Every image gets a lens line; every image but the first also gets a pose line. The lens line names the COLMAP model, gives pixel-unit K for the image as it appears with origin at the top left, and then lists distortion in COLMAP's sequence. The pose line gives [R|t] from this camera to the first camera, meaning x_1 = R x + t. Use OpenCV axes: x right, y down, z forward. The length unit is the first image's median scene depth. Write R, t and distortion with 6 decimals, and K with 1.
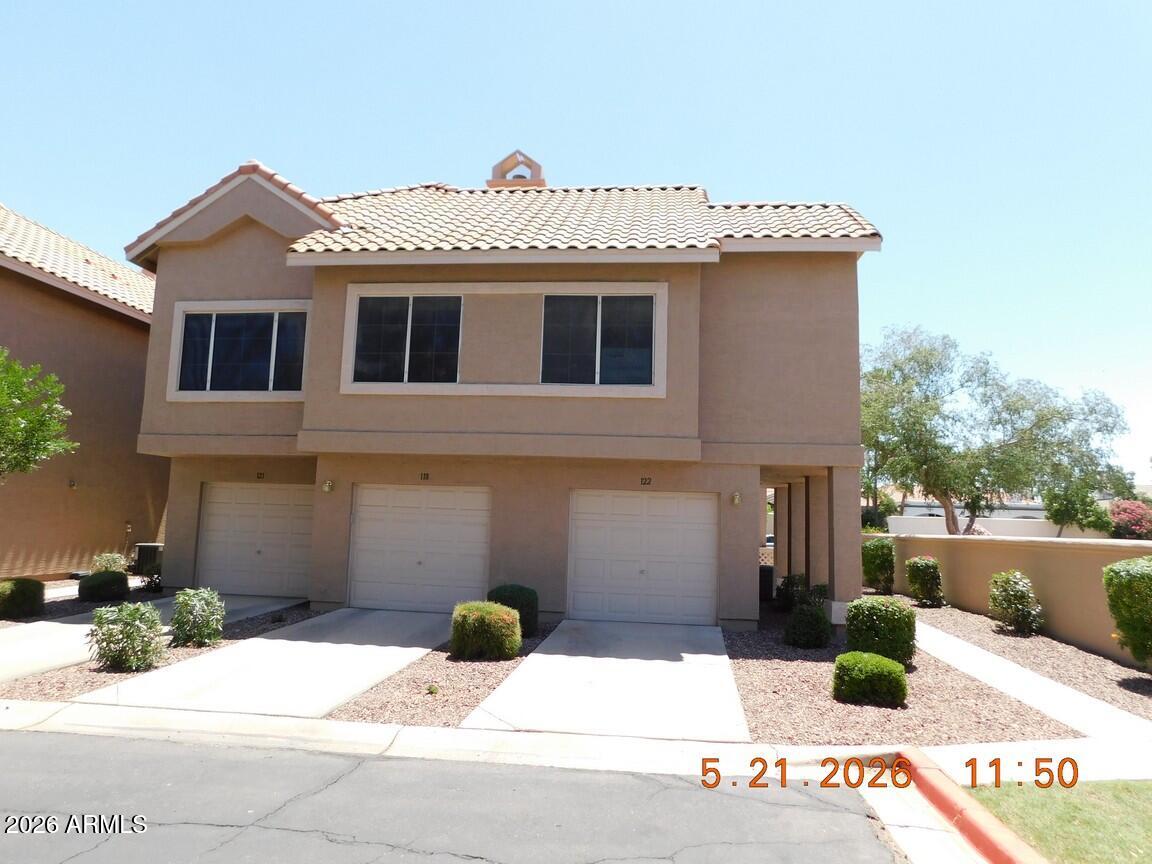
lens RADIAL K [[778.8, 0, 576.0], [0, 778.8, 432.0], [0, 0, 1]] dist [-0.057194, 0.048462]
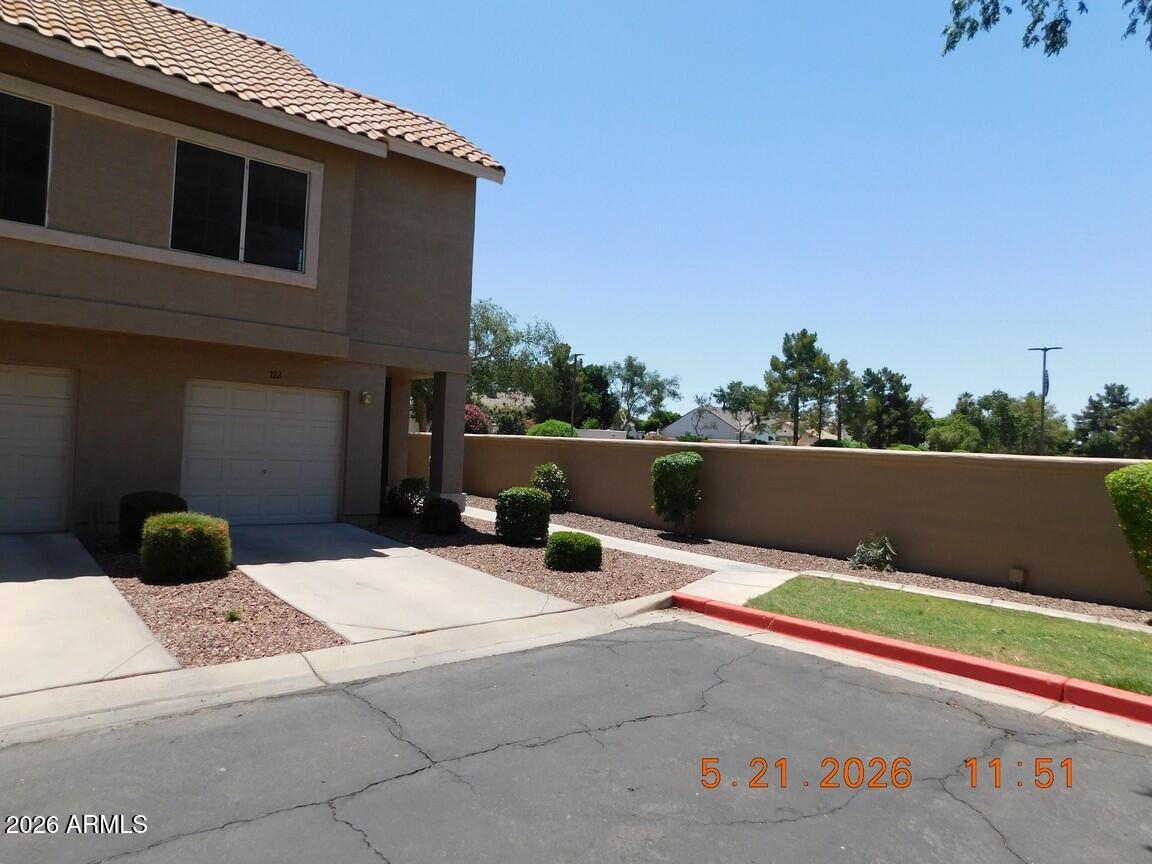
lens RADIAL K [[763.4, 0, 603.8], [0, 763.4, 434.2], [0, 0, 1]] dist [-0.058139, 0.045369]
pose [[0.666192, 0.005865, 0.745757, -0.334919], [-0.110436, 0.989720, 0.090871, 0.008929], [-0.737558, -0.142896, 0.659991, 0.111605]]
